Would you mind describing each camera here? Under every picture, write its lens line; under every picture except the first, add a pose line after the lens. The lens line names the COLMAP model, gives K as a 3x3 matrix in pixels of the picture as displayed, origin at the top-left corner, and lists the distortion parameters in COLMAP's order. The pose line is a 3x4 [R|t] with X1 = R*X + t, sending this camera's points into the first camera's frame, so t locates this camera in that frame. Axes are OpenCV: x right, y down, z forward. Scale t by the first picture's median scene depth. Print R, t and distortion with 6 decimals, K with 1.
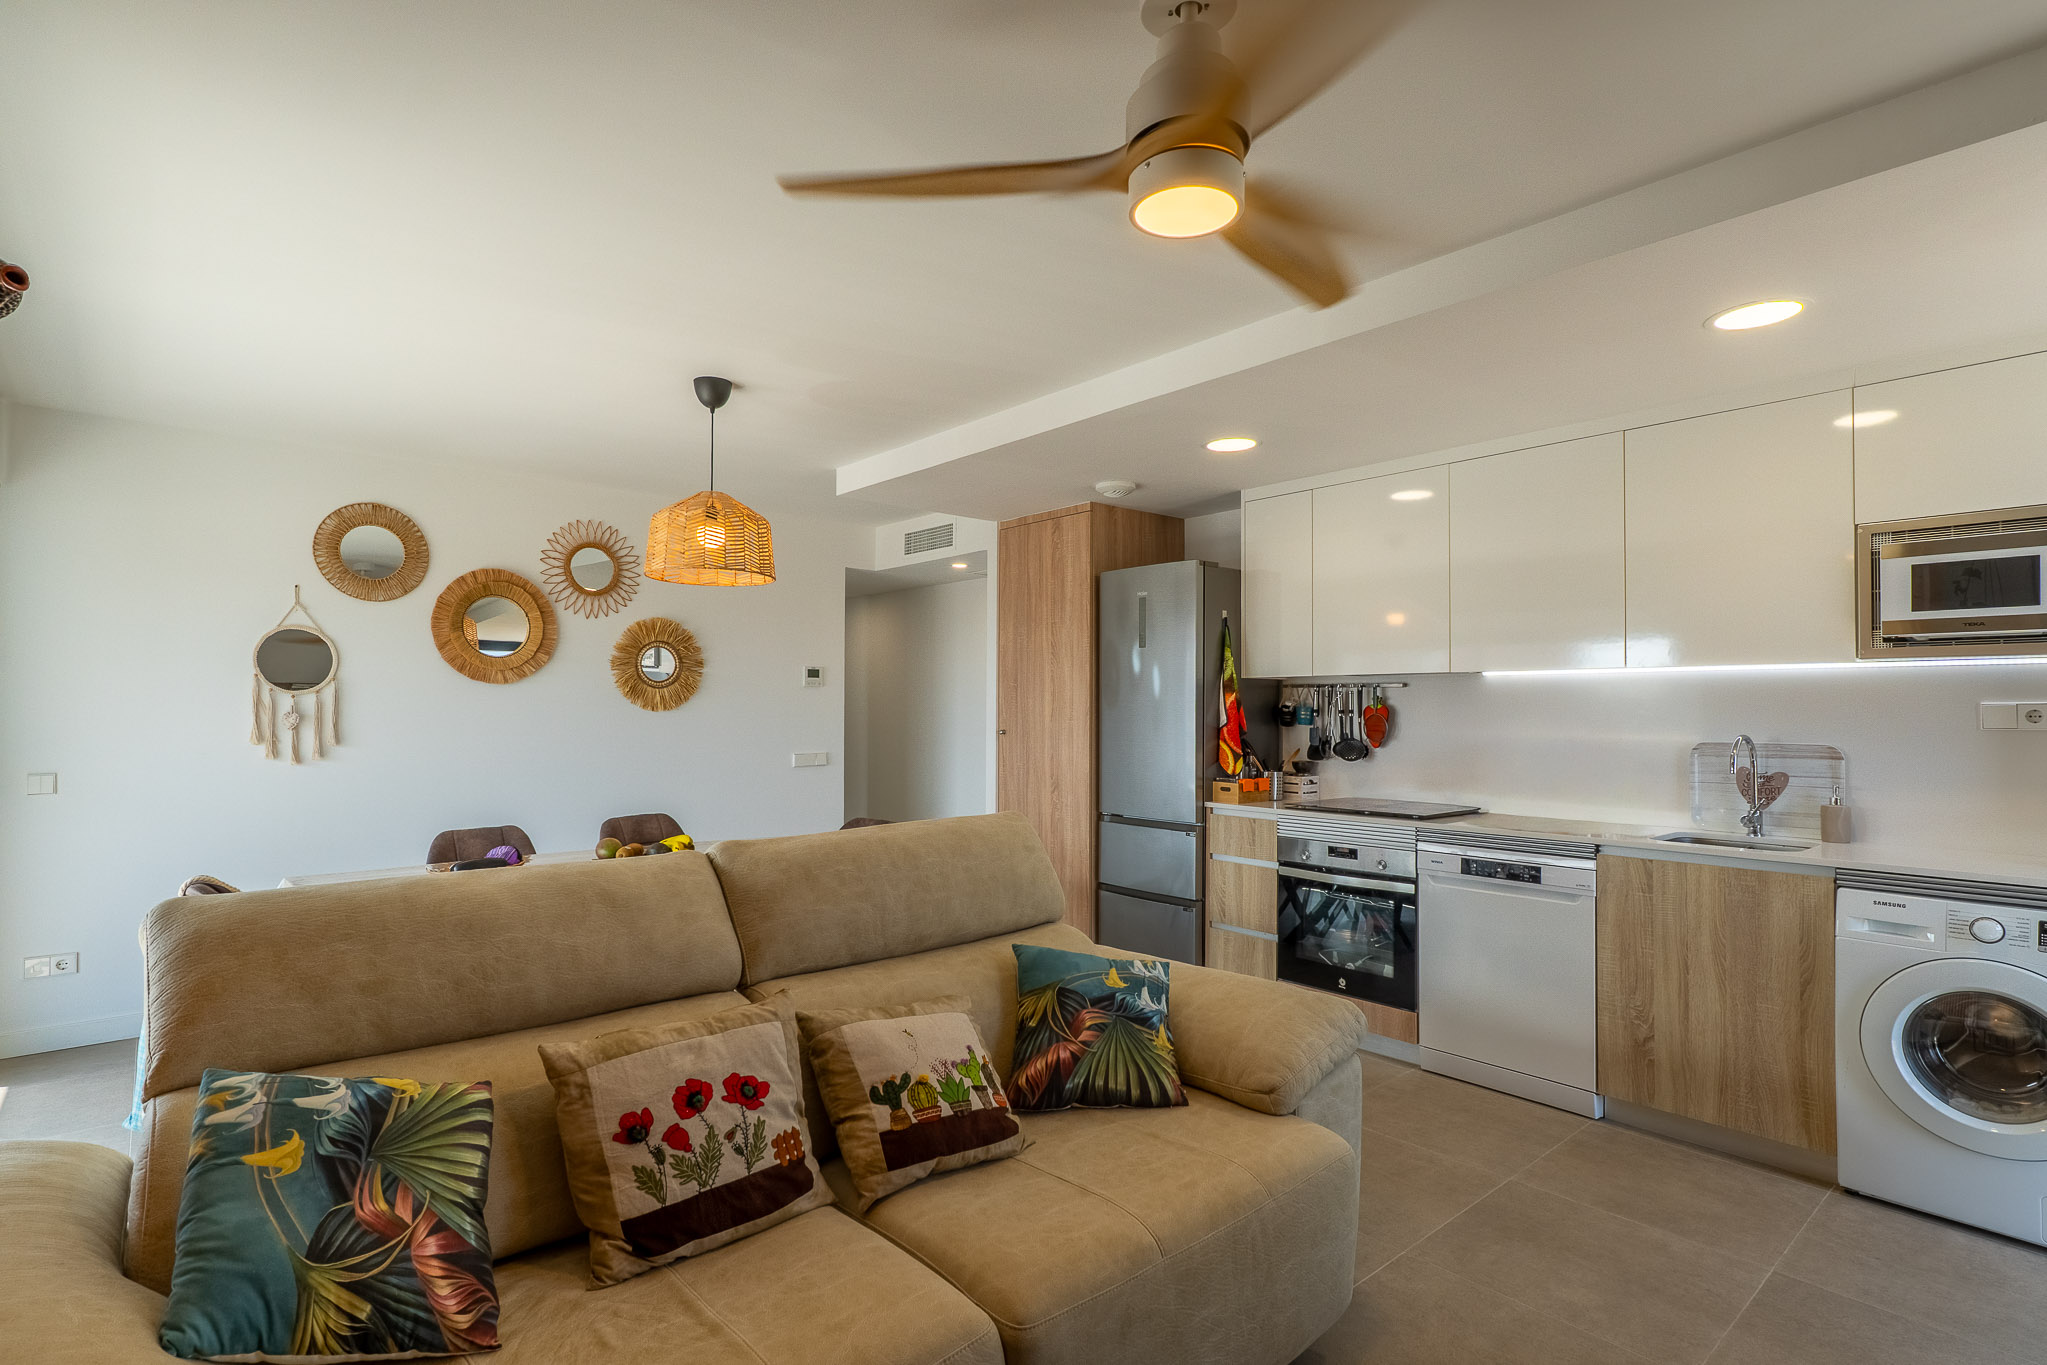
lens RADIAL K [[987.0, 0, 1013.6], [0, 987.0, 719.4], [0, 0, 1]] dist [0.000874, -0.000054]
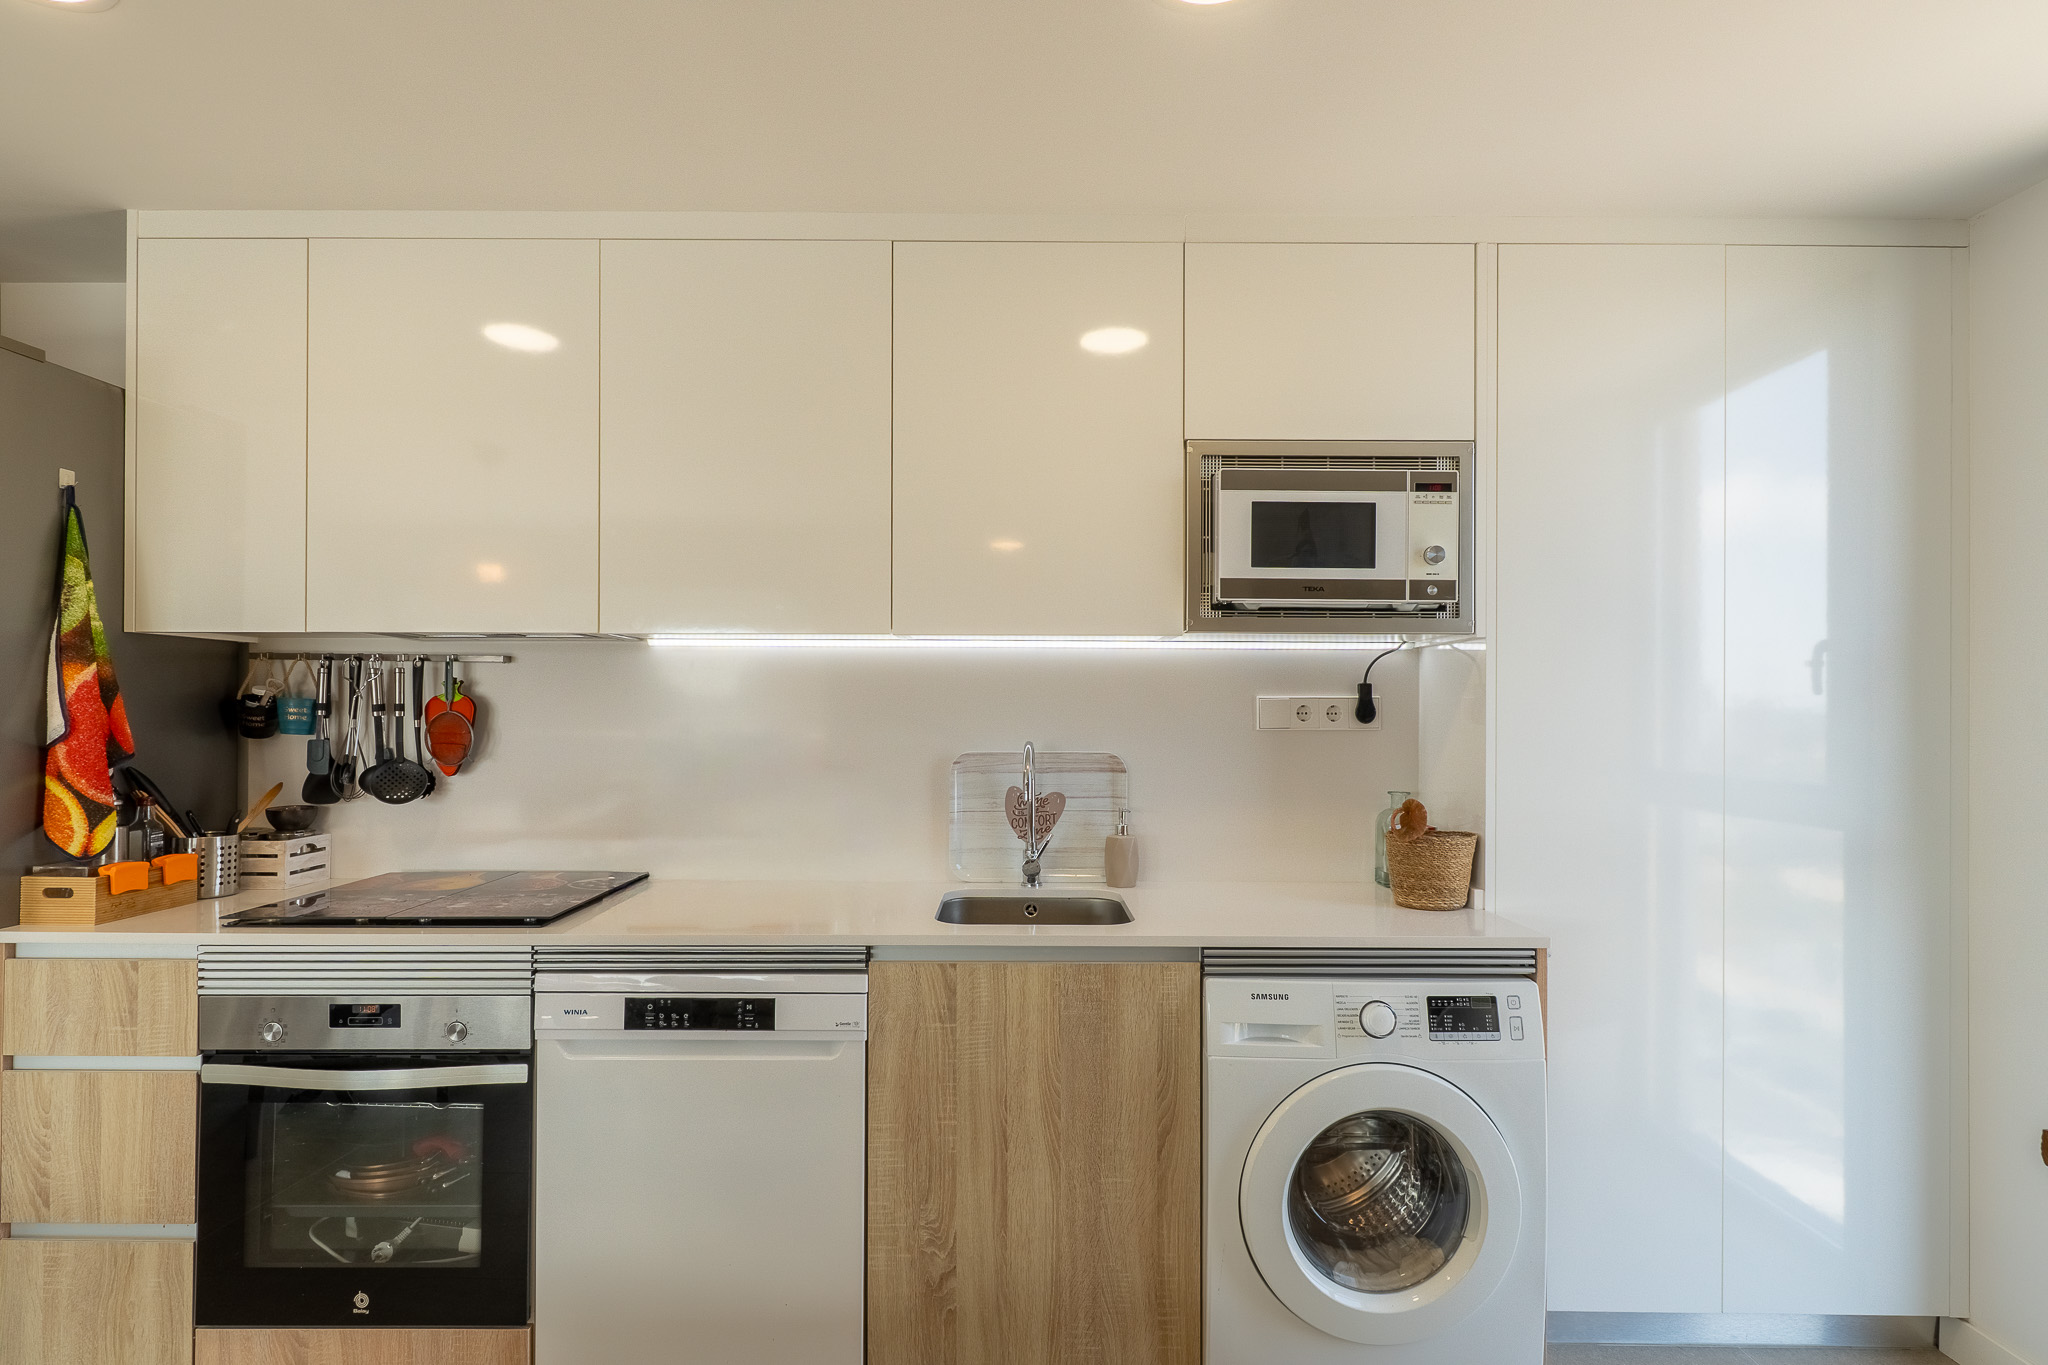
lens RADIAL K [[1016.5, 0, 1024.0], [0, 1016.5, 682.5], [0, 0, 1]] dist [0.000033, -0.000307]
pose [[0.655493, 0.018751, 0.754968, 0.167231], [0.006294, 0.999521, -0.030290, -0.003096], [-0.755175, 0.024607, 0.655061, 0.436904]]
